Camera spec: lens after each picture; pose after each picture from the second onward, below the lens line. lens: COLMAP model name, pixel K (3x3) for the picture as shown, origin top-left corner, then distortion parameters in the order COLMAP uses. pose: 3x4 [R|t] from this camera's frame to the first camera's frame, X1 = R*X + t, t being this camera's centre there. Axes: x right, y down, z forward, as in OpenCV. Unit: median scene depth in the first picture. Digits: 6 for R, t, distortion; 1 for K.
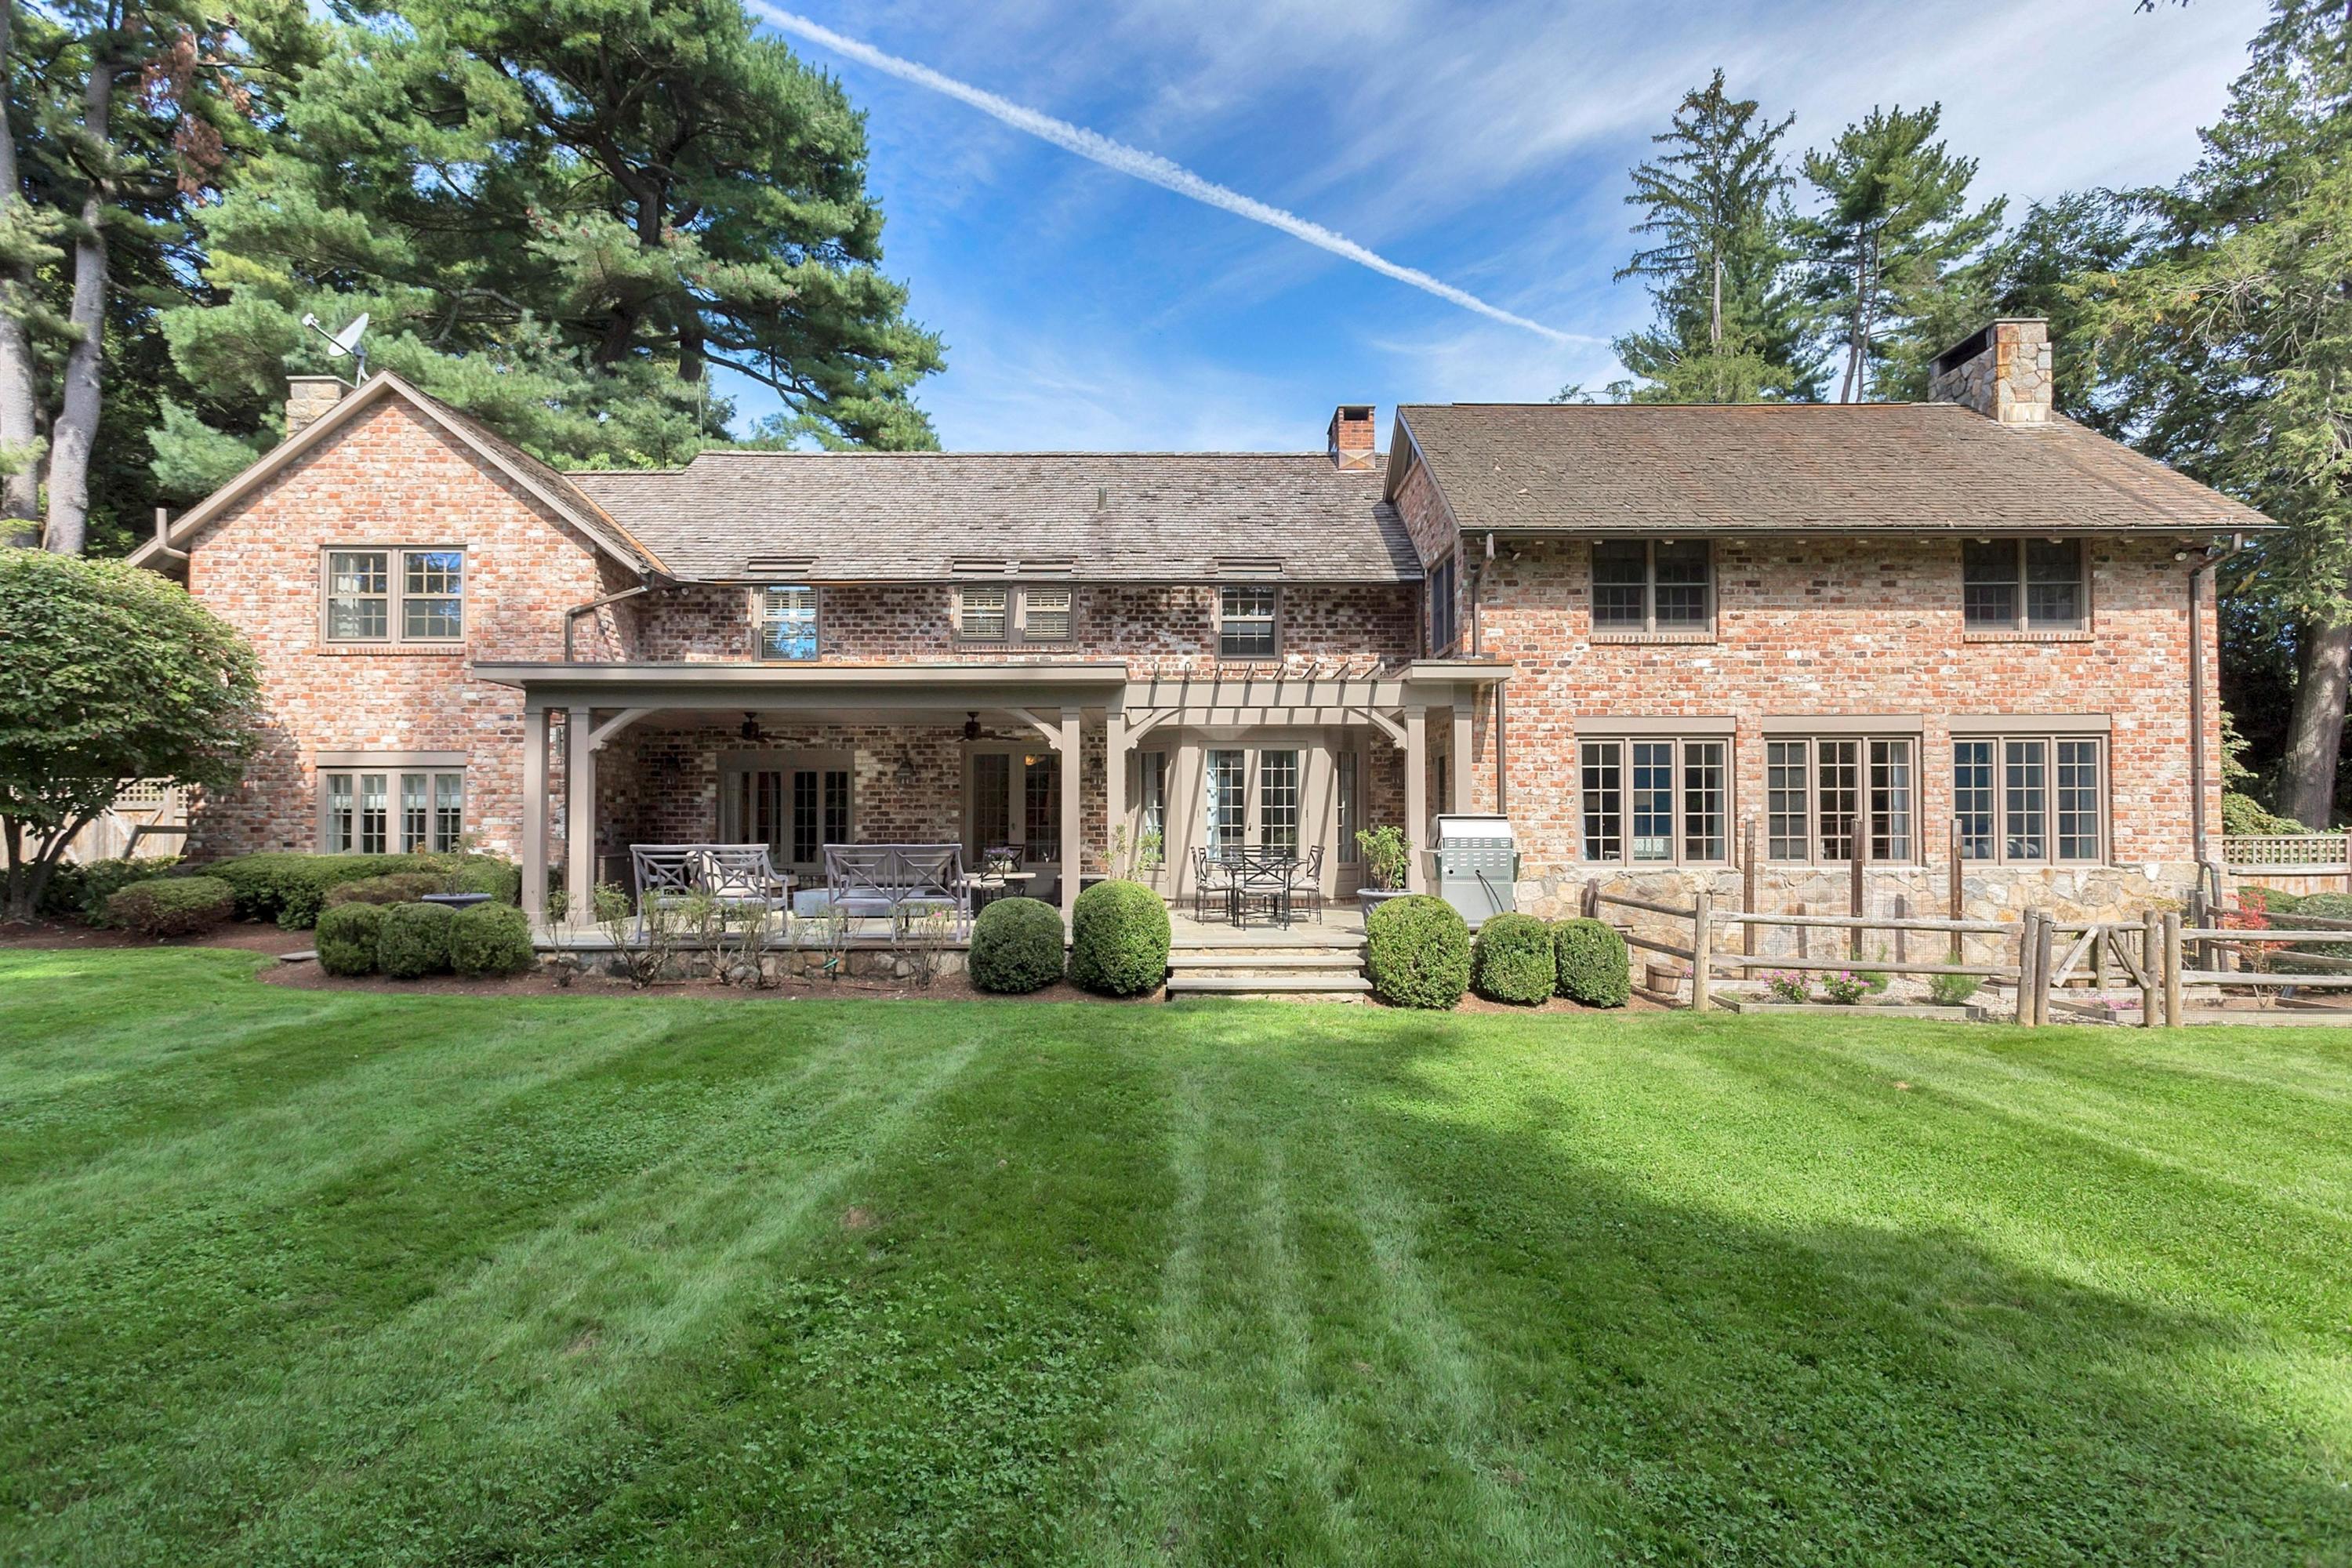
lens RADIAL K [[1234.7, 0, 1118.9], [0, 1234.7, 786.1], [0, 0, 1]] dist [0.001973, 0.001428]
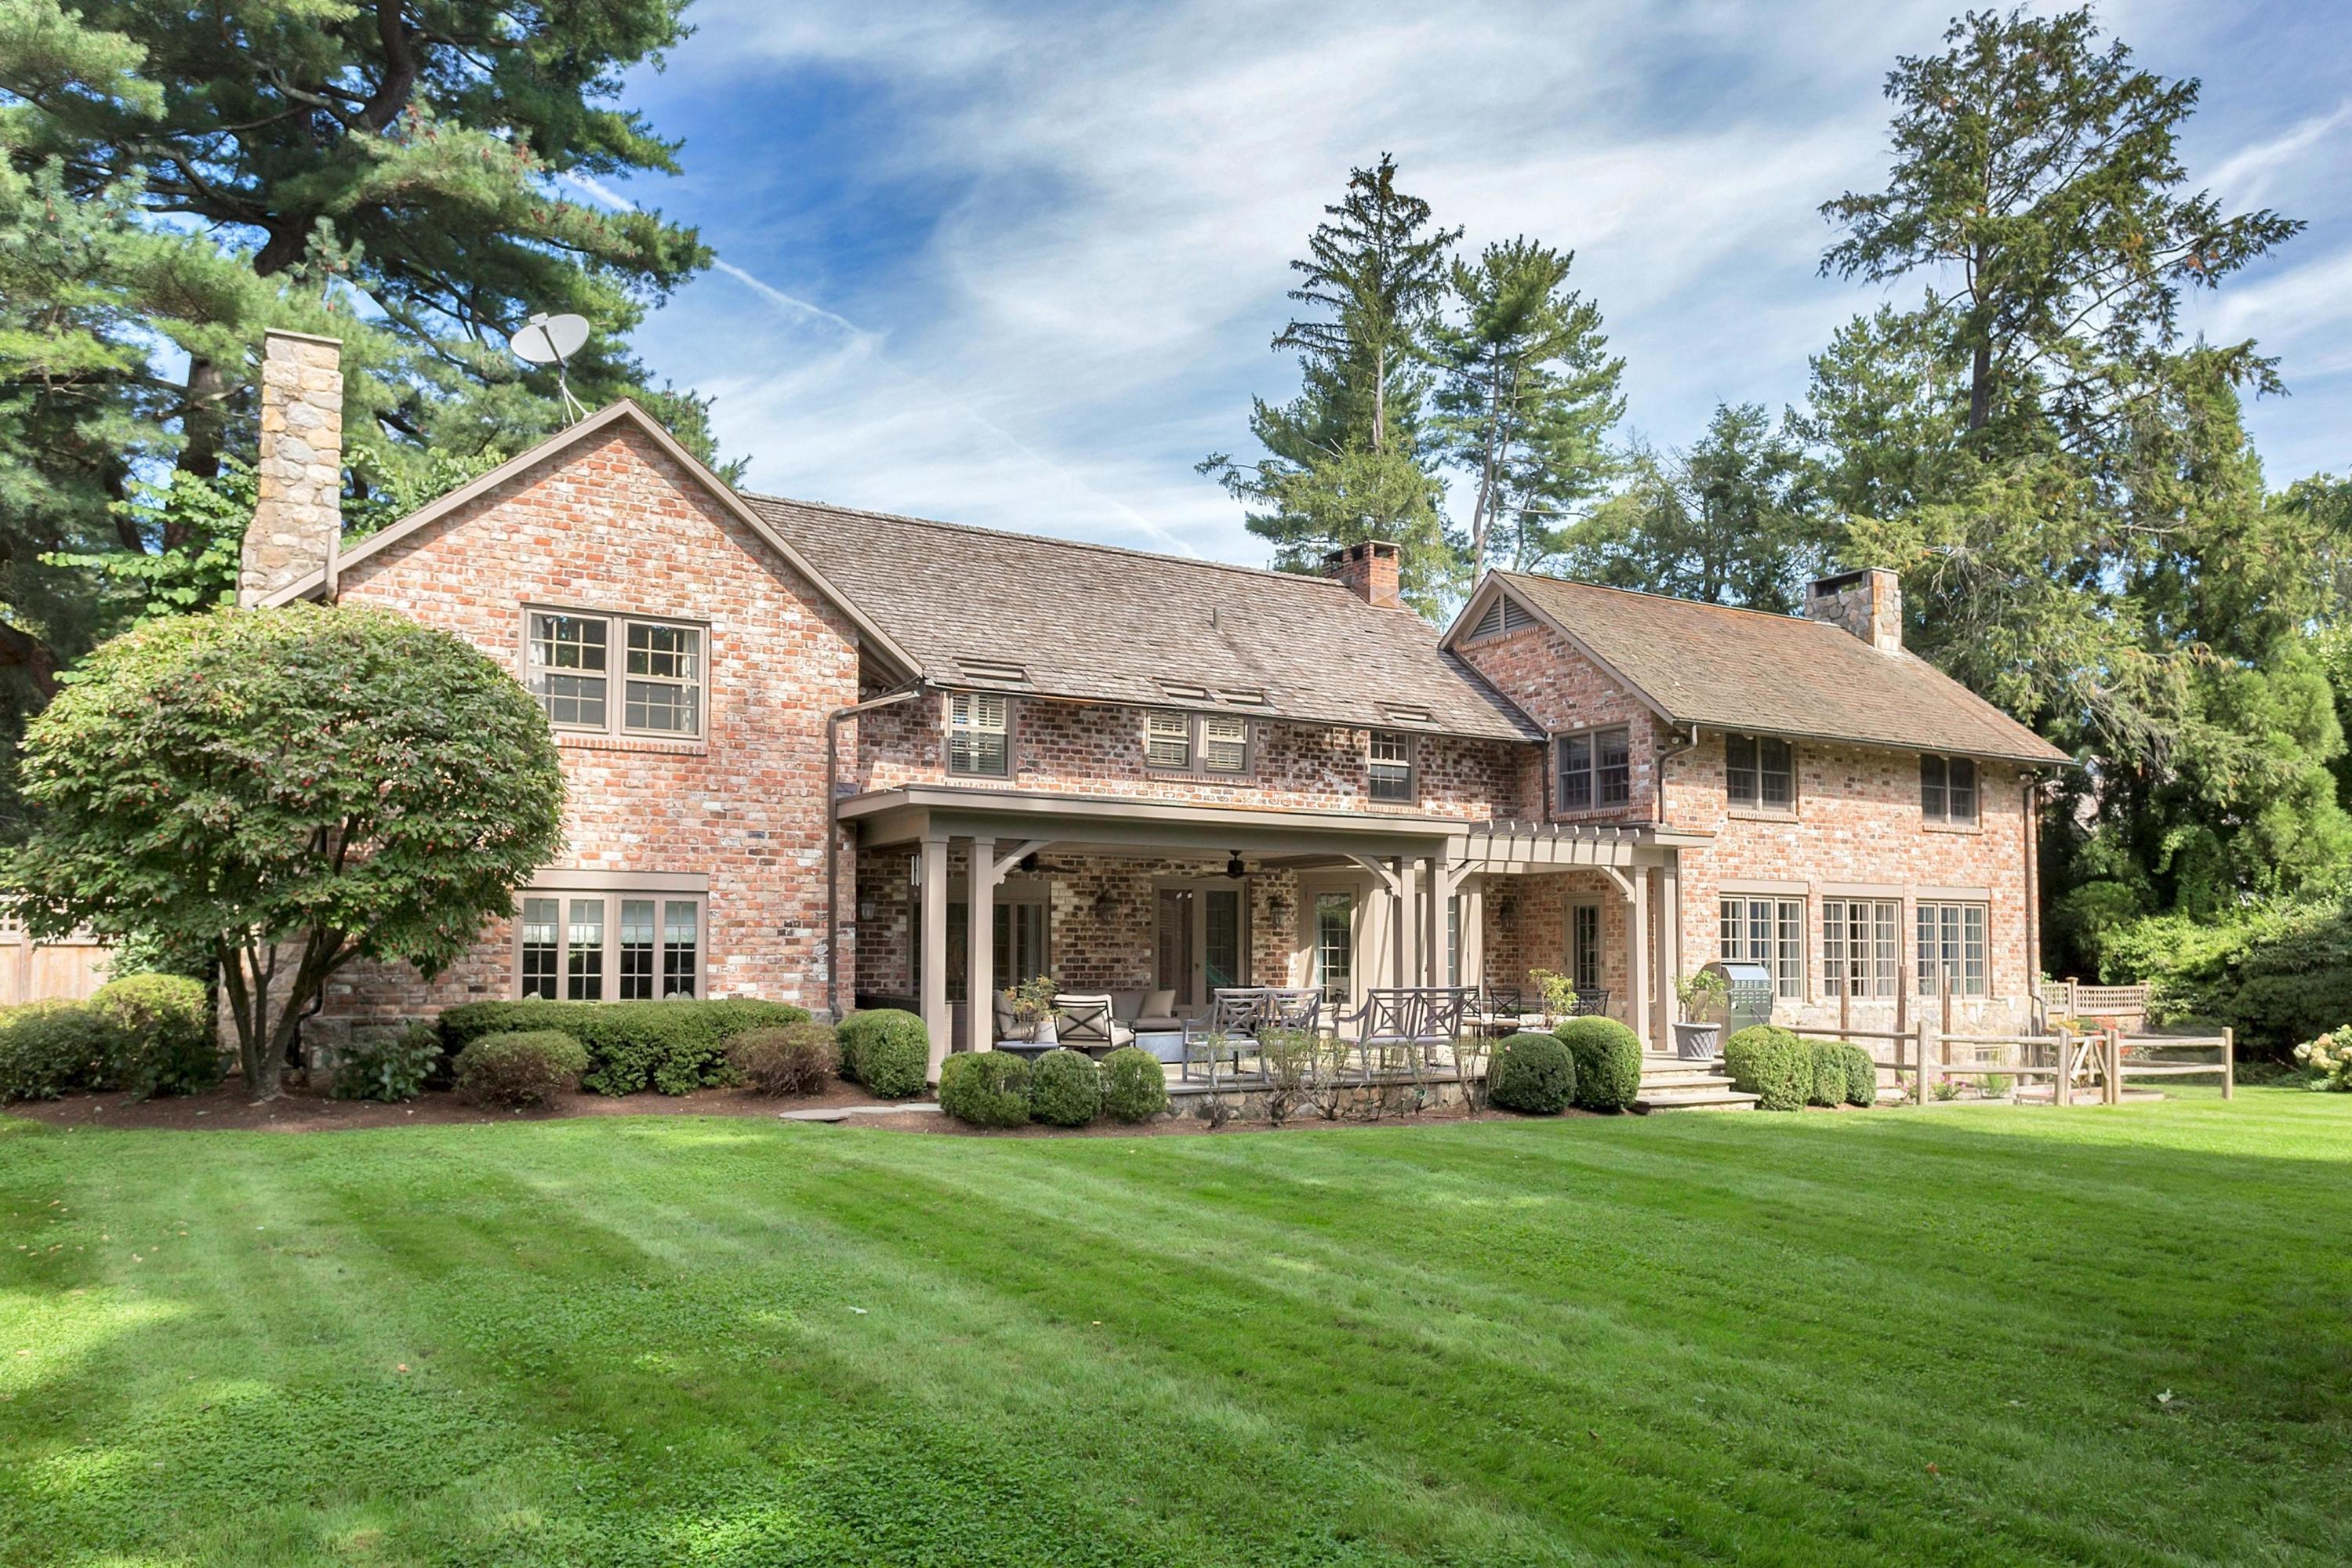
lens RADIAL K [[1899.2, 0, 1172.7], [0, 1899.2, 789.3], [0, 0, 1]] dist [-0.000163, -0.001144]
pose [[0.832968, 0.053914, 0.550688, -0.956808], [-0.024983, 0.997891, -0.059908, -0.016220], [-0.552756, 0.036144, 0.832559, -0.216218]]
